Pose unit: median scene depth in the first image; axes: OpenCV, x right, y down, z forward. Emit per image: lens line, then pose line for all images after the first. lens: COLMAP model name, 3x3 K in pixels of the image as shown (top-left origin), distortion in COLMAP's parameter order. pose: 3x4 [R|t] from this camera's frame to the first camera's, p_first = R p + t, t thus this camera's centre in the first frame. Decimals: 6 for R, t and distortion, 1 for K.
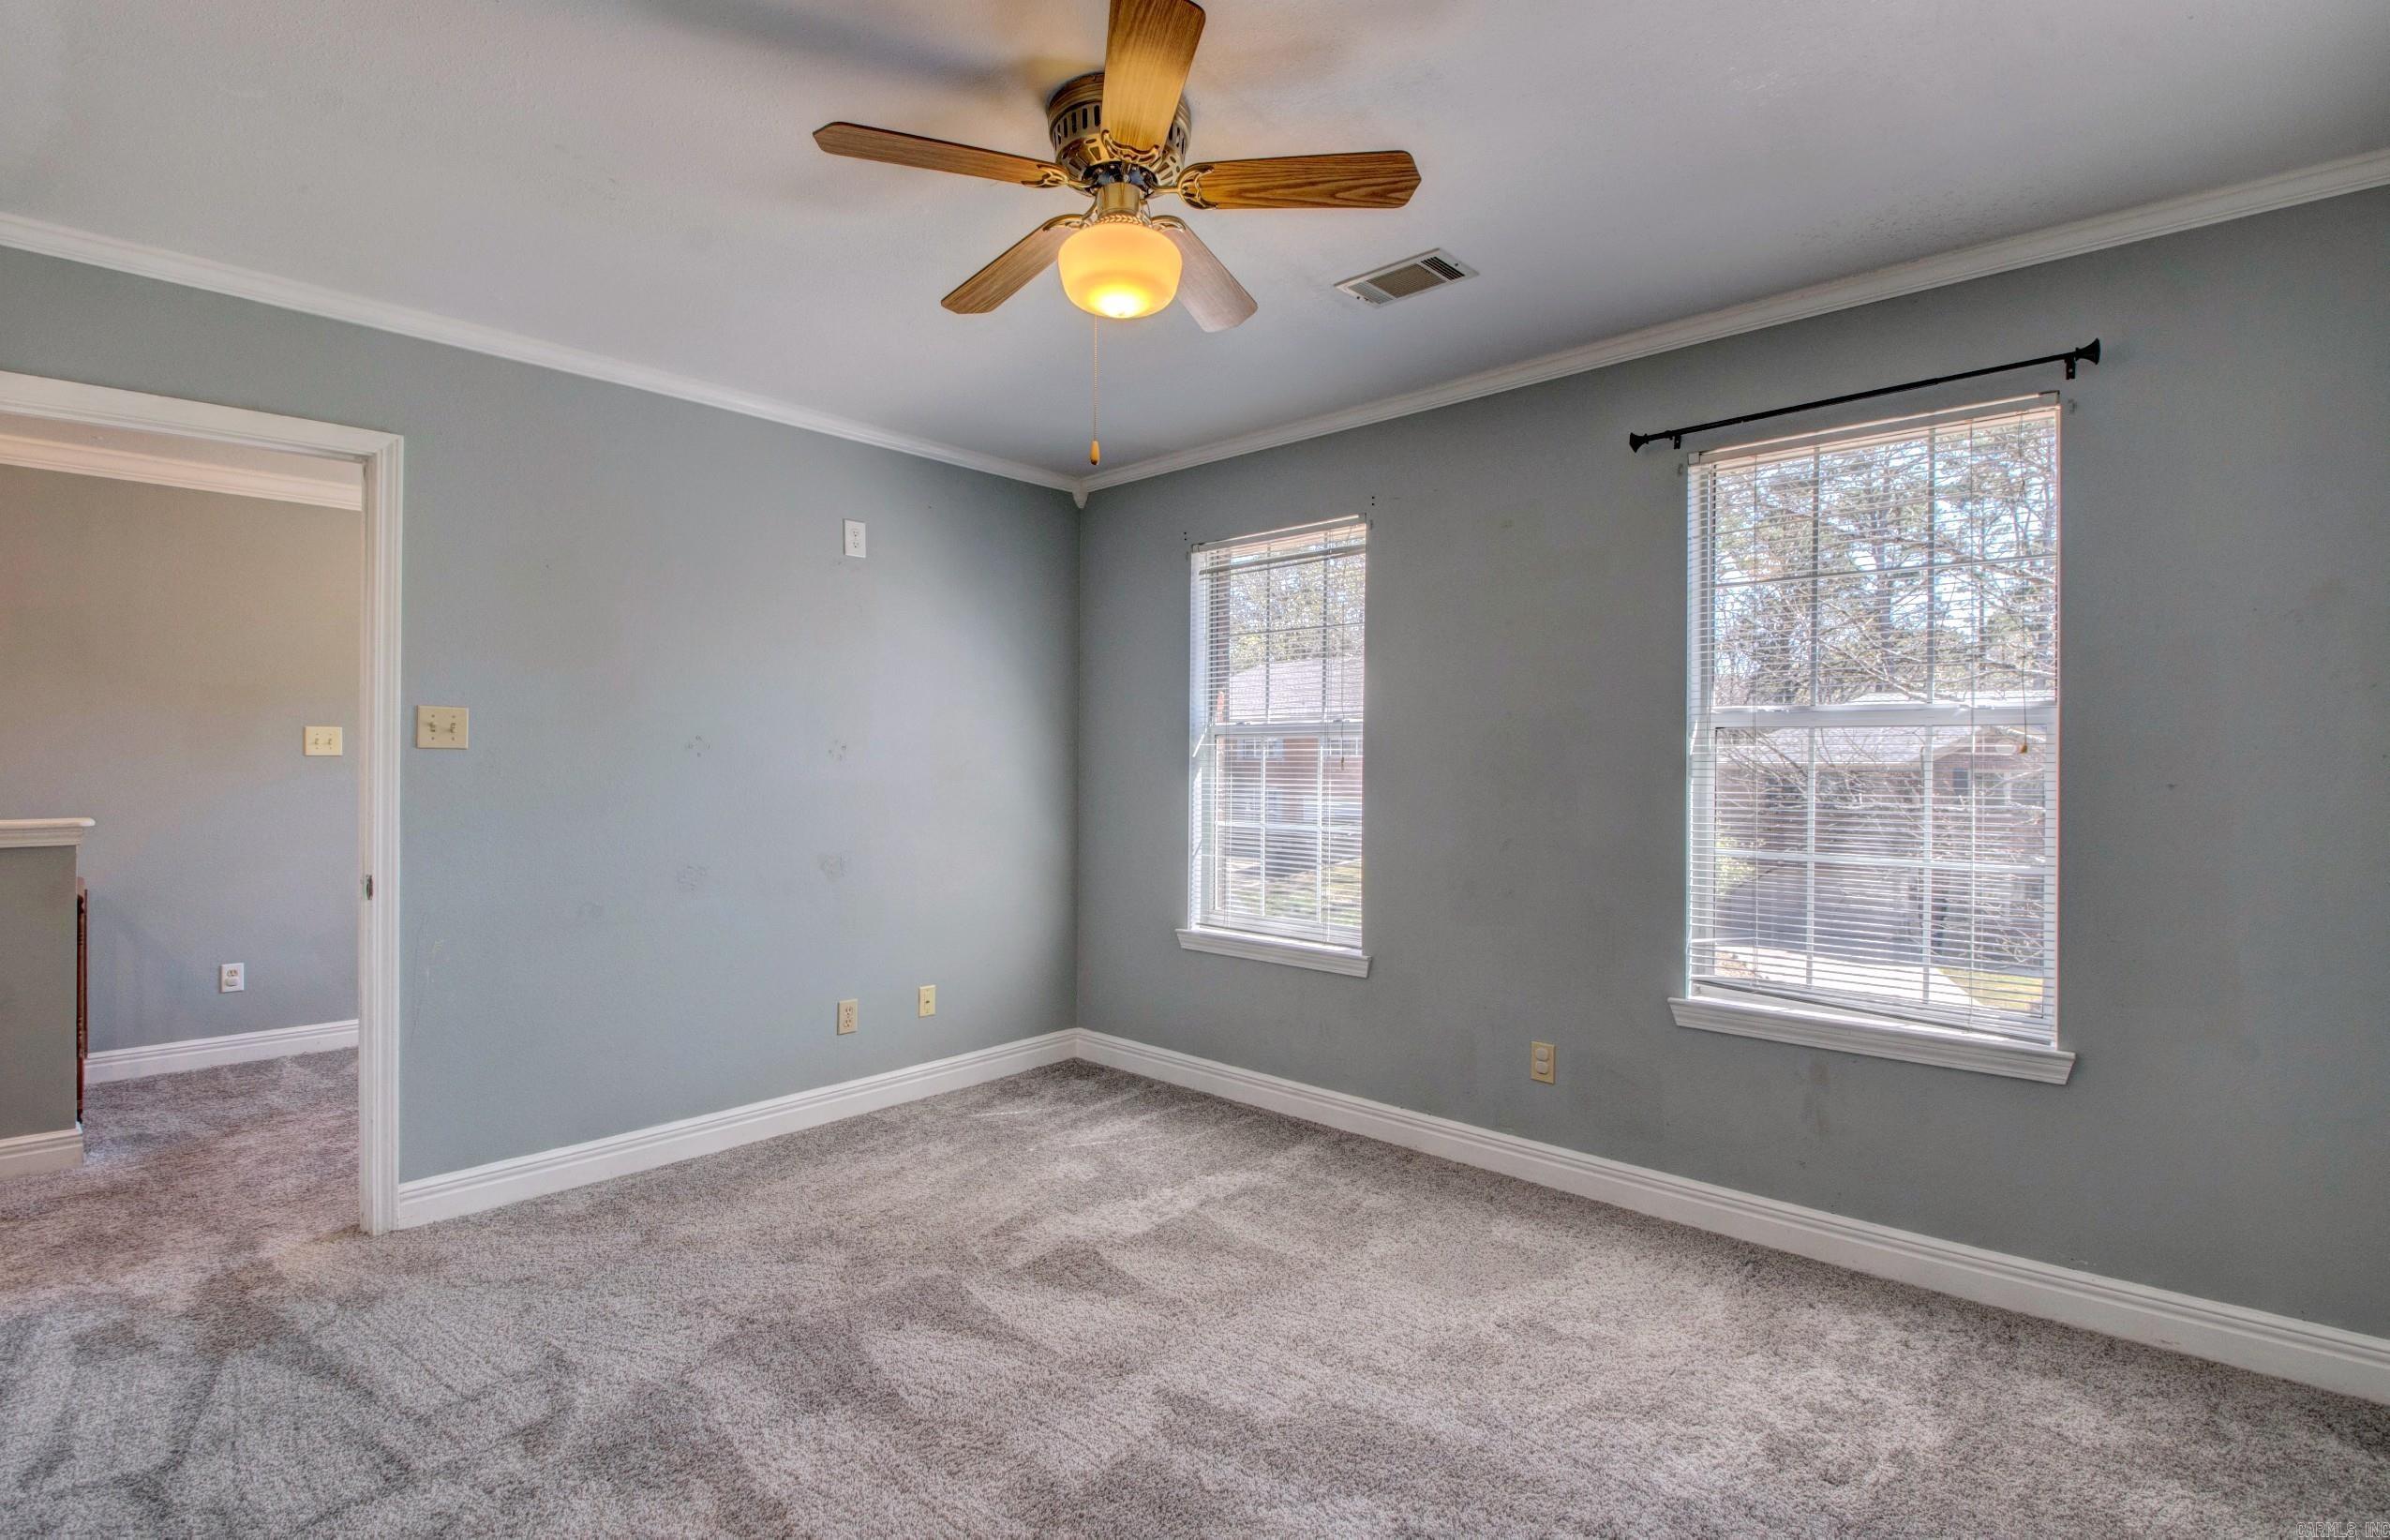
lens RADIAL K [[1077.1, 0, 1234.0], [0, 1077.1, 766.2], [0, 0, 1]] dist [0.020615, -0.026563]
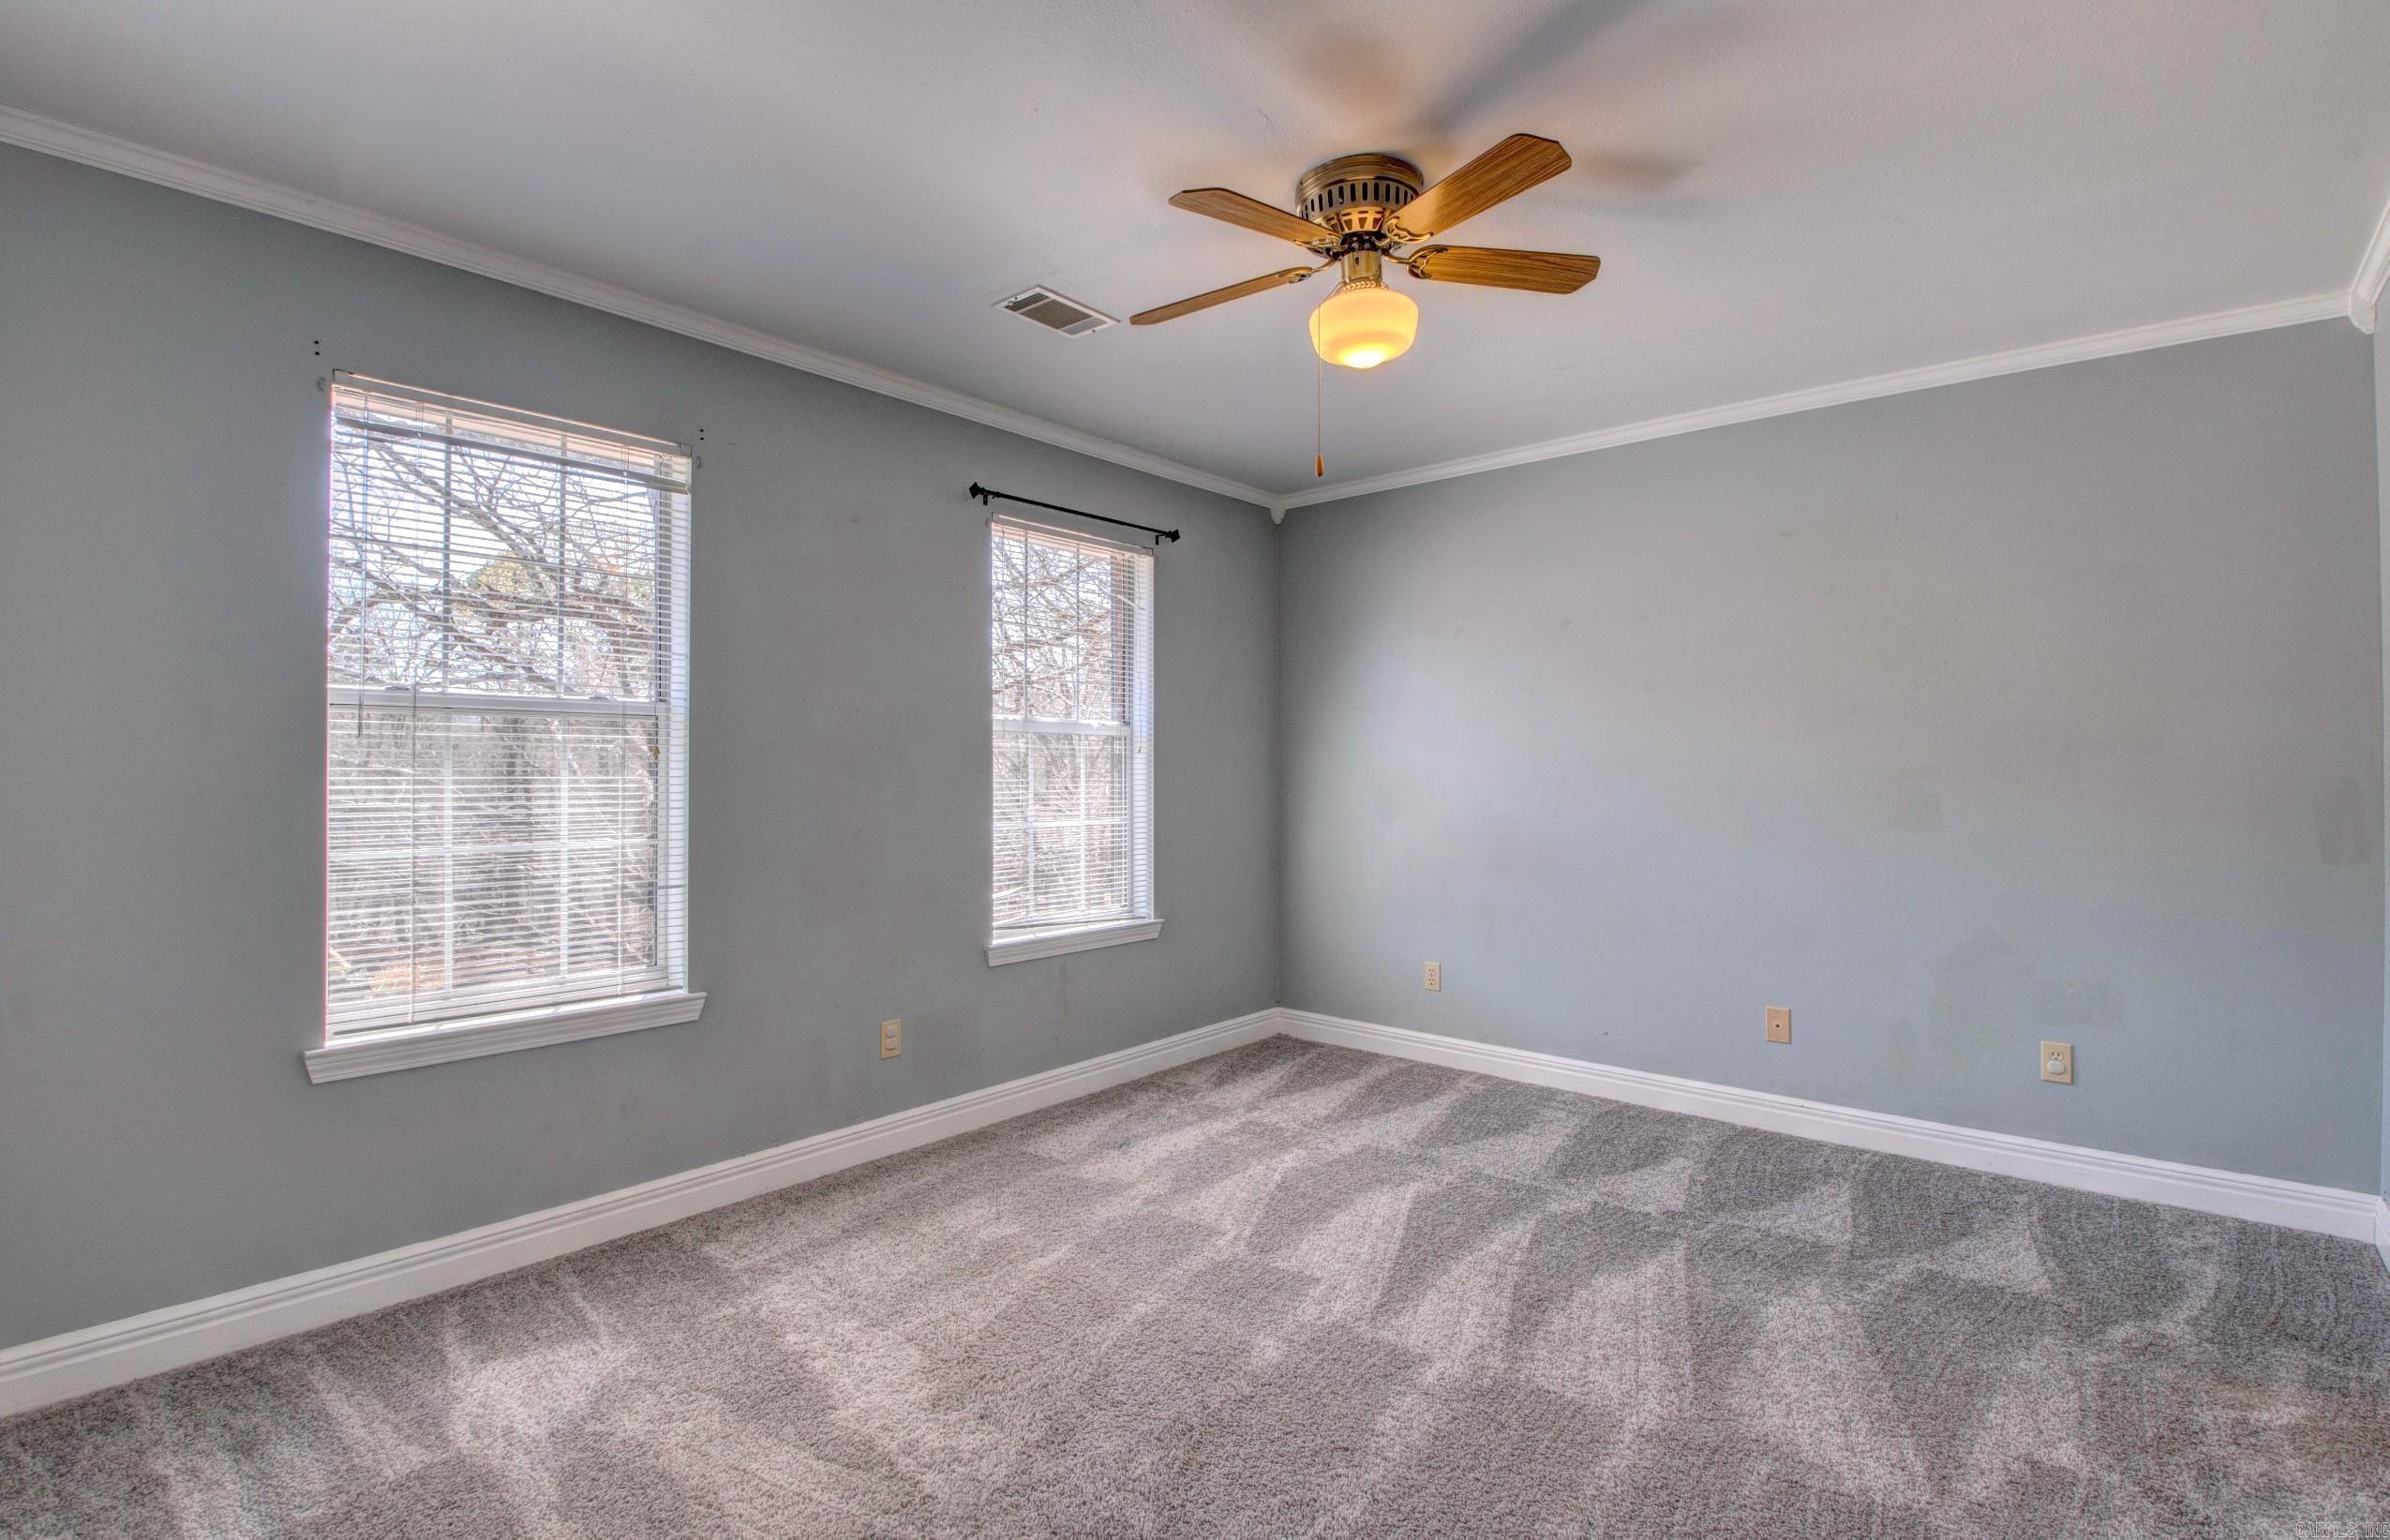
lens RADIAL K [[1114.8, 0, 1187.2], [0, 1114.8, 763.0], [0, 0, 1]] dist [0.027397, -0.033065]
pose [[0.002653, -0.002869, 0.999992, -0.750296], [-0.003705, 0.999989, 0.002879, -0.000972], [-0.999990, -0.003713, 0.002642, 0.654781]]
